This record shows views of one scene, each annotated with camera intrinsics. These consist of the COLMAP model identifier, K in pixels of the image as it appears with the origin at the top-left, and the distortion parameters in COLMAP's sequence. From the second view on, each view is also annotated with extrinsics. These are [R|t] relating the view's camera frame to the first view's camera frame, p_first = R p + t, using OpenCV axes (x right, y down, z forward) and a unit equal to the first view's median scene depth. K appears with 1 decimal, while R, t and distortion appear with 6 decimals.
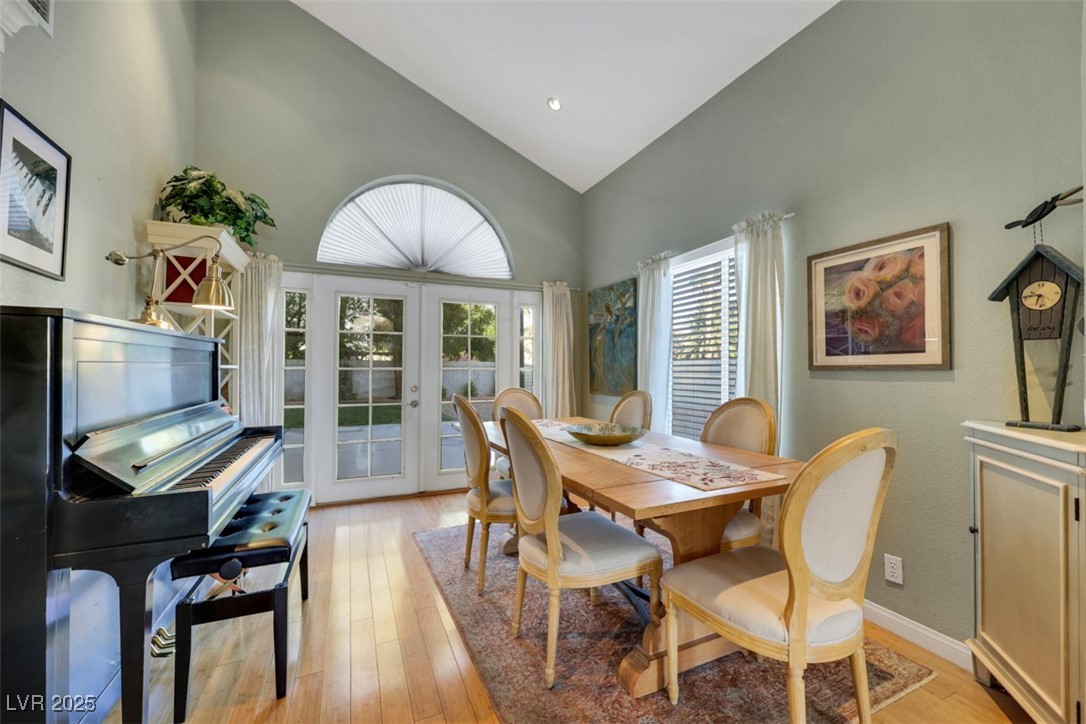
lens RADIAL K [[441.0, 0, 554.8], [0, 441.0, 361.4], [0, 0, 1]] dist [0.002160, -0.000492]
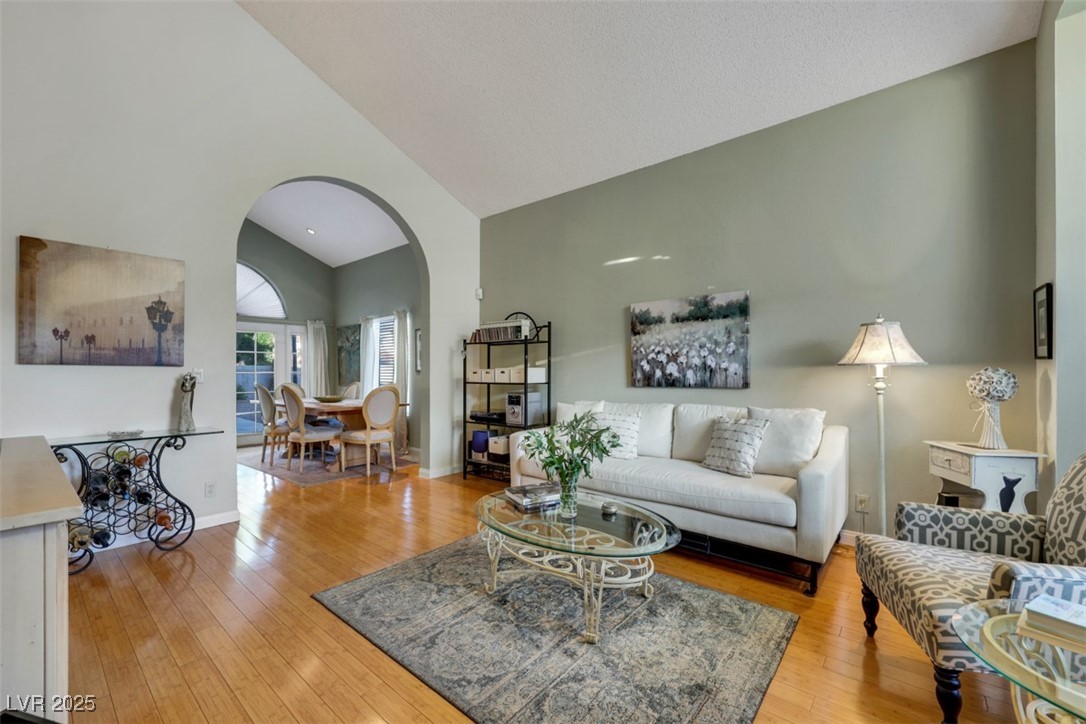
lens RADIAL K [[441.0, 0, 554.5], [0, 441.0, 367.6], [0, 0, 1]] dist [0.002160, -0.000492]
pose [[0.900660, -0.004258, 0.434503, 0.163092], [0.000344, 0.999959, 0.009087, -0.027569], [-0.434524, -0.008035, 0.900624, -1.667930]]
